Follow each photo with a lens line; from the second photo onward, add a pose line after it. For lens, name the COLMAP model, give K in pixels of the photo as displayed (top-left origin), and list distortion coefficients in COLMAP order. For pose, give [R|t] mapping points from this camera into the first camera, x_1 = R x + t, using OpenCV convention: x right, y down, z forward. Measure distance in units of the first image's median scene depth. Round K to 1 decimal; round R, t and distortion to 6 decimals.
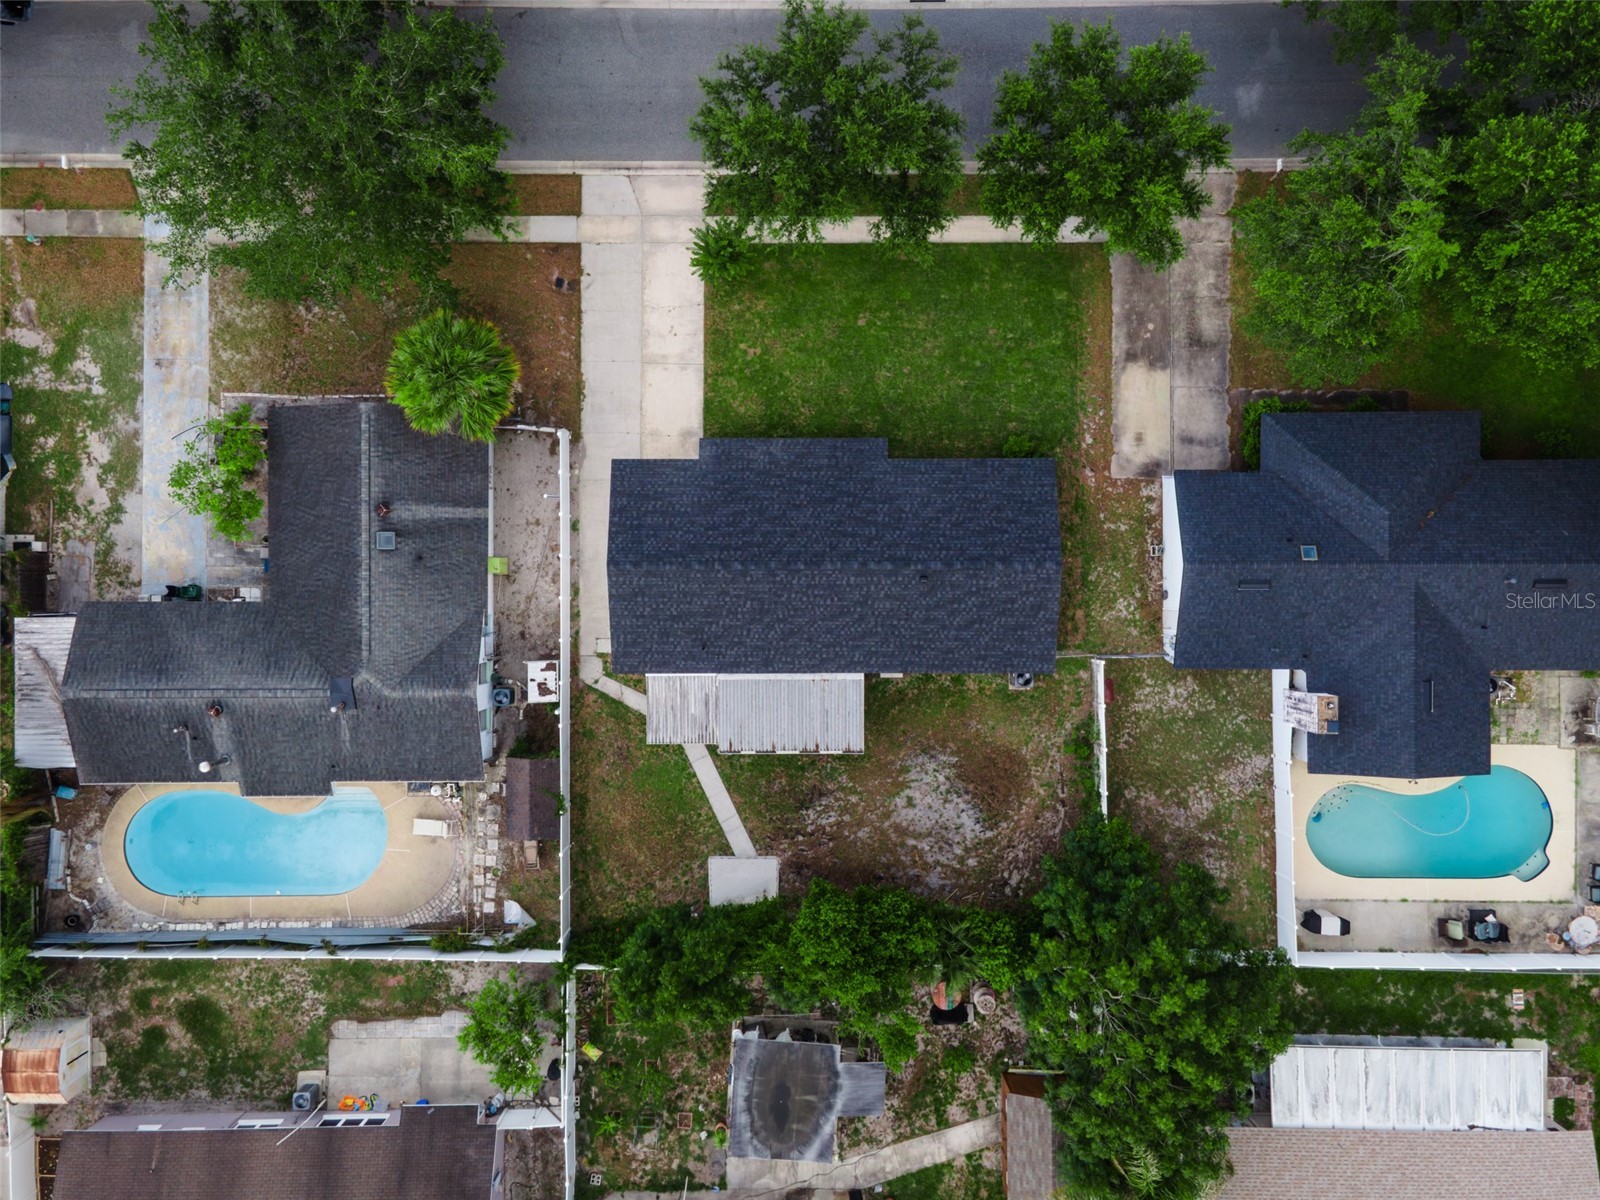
lens RADIAL K [[1167.3, 0, 797.1], [0, 1167.3, 592.3], [0, 0, 1]] dist [0.037283, 0.001177]
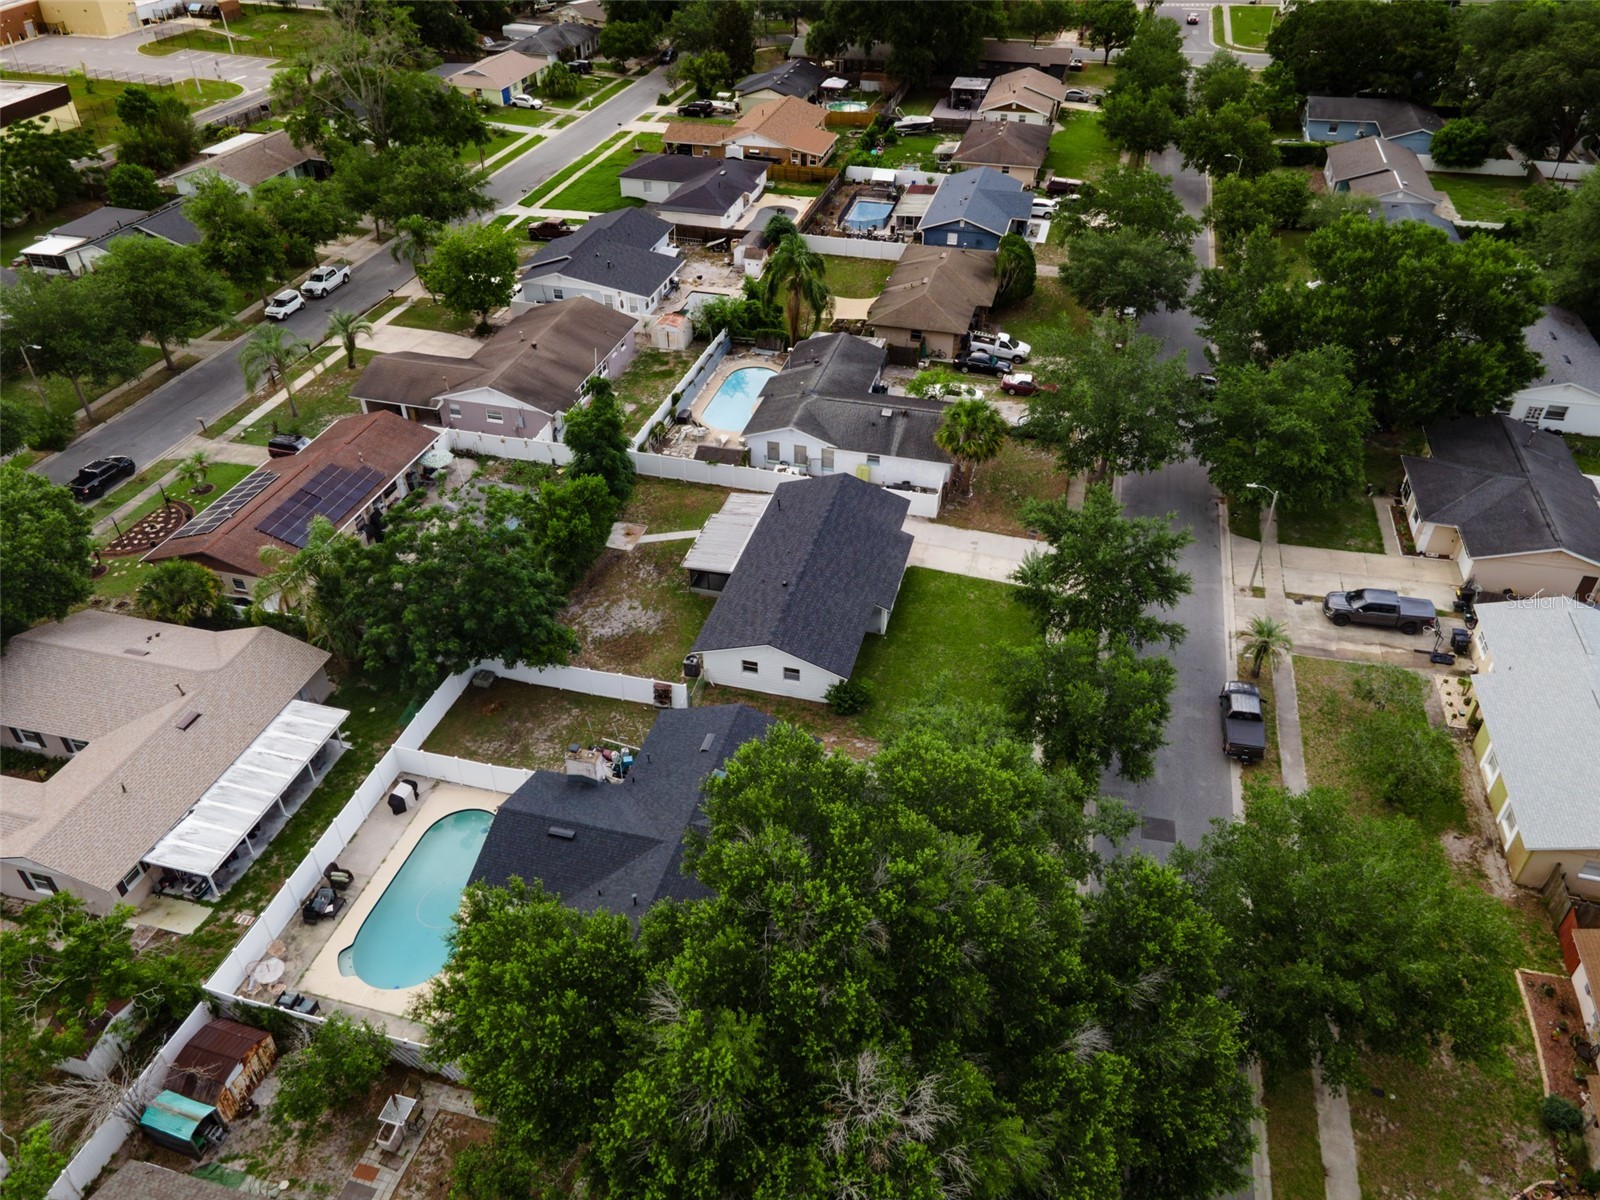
lens RADIAL K [[1167.3, 0, 797.1], [0, 1167.3, 592.3], [0, 0, 1]] dist [0.037283, 0.001177]
pose [[-0.256975, 0.575089, -0.776683, 1.119753], [-0.966412, -0.155669, 0.204486, -0.291972], [-0.003308, 0.803144, 0.595776, 0.152800]]
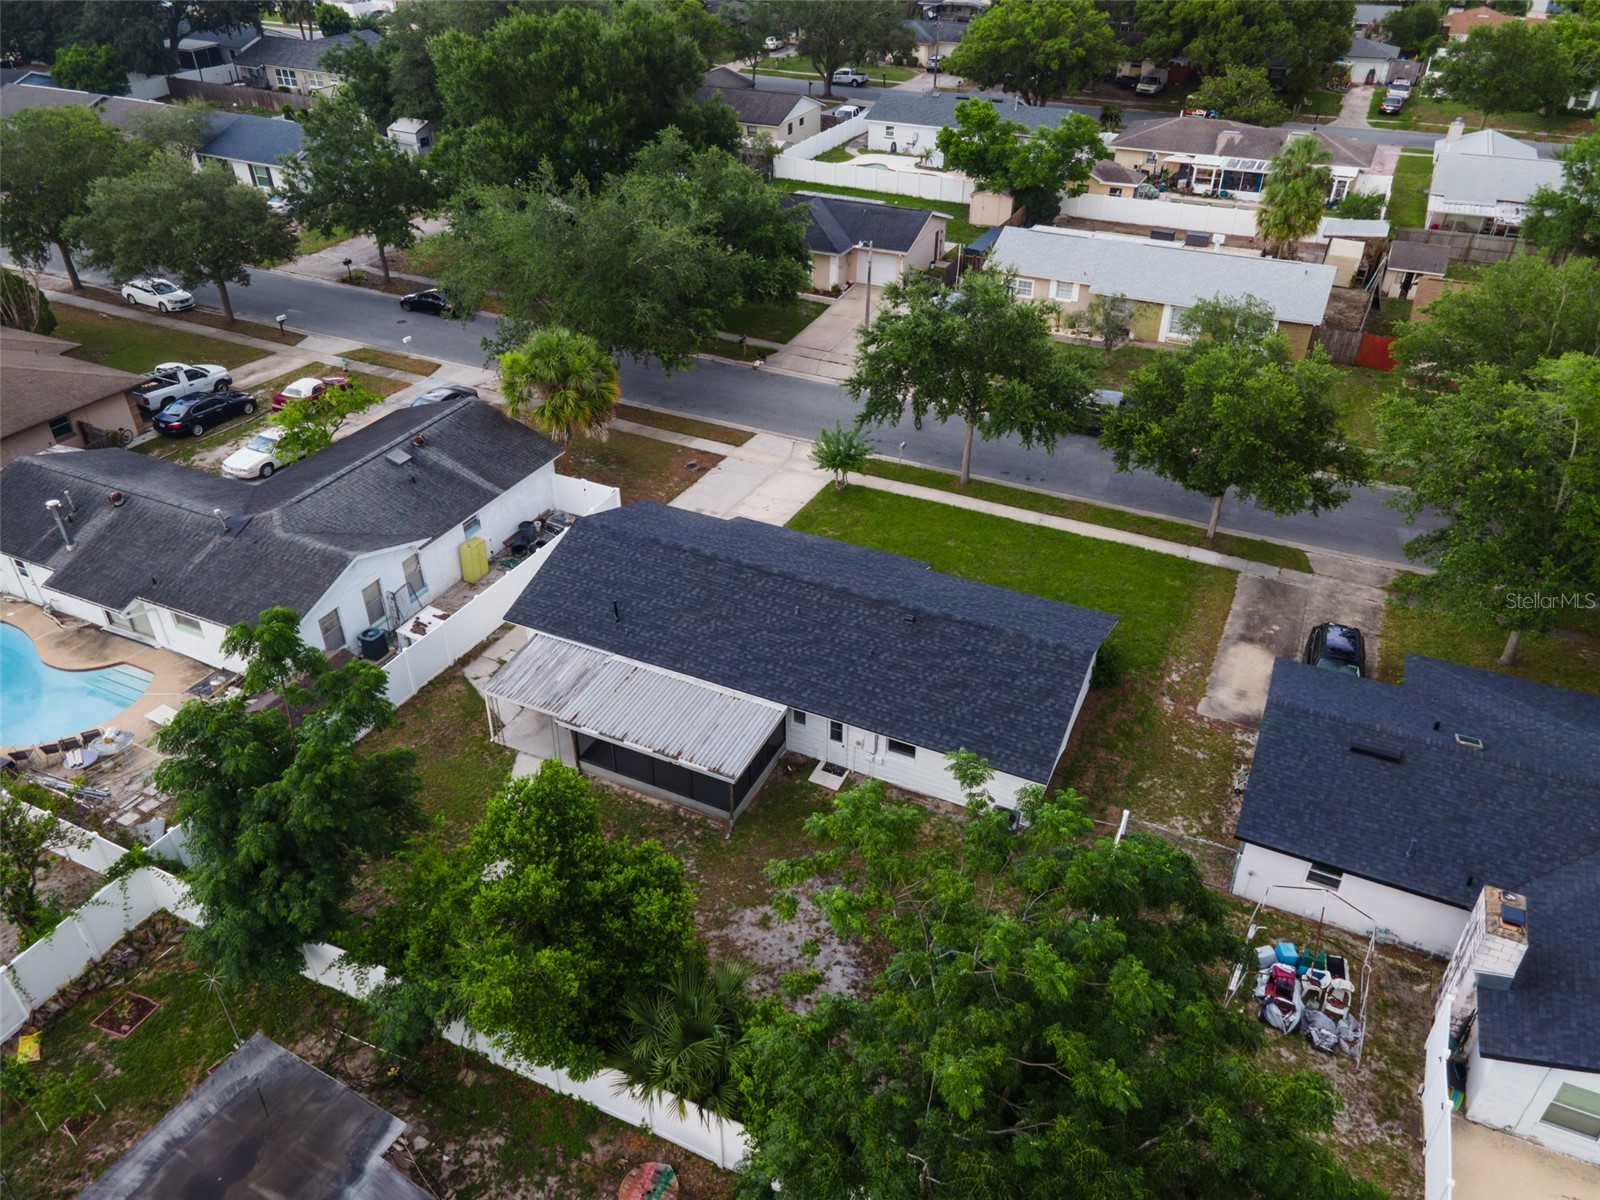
lens RADIAL K [[1167.3, 0, 797.1], [0, 1167.3, 592.3], [0, 0, 1]] dist [0.037283, 0.001177]
pose [[0.902069, 0.238606, -0.359636, 0.289954], [-0.431556, 0.488057, -0.758656, 0.550775], [-0.005497, 0.839564, 0.543233, 0.525663]]
